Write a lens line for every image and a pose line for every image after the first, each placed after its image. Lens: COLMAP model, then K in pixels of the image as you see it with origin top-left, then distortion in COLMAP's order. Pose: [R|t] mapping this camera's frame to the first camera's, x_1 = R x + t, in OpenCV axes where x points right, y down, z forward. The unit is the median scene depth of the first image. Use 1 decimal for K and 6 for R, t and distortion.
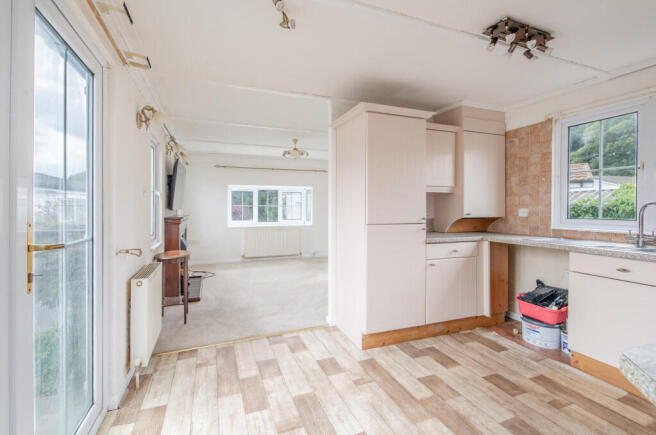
lens RADIAL K [[284.2, 0, 329.5], [0, 284.2, 208.1], [0, 0, 1]] dist [0.017289, -0.000122]
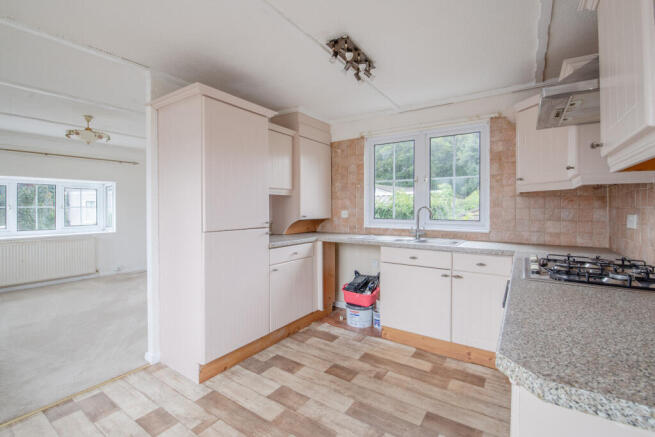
lens RADIAL K [[284.9, 0, 328.0], [0, 284.9, 210.7], [0, 0, 1]] dist [-0.000137, -0.008599]
pose [[0.830179, -0.005448, 0.557470, -0.027923], [0.000737, 0.999962, 0.008675, -0.009829], [-0.557496, -0.006791, 0.830152, 0.097190]]
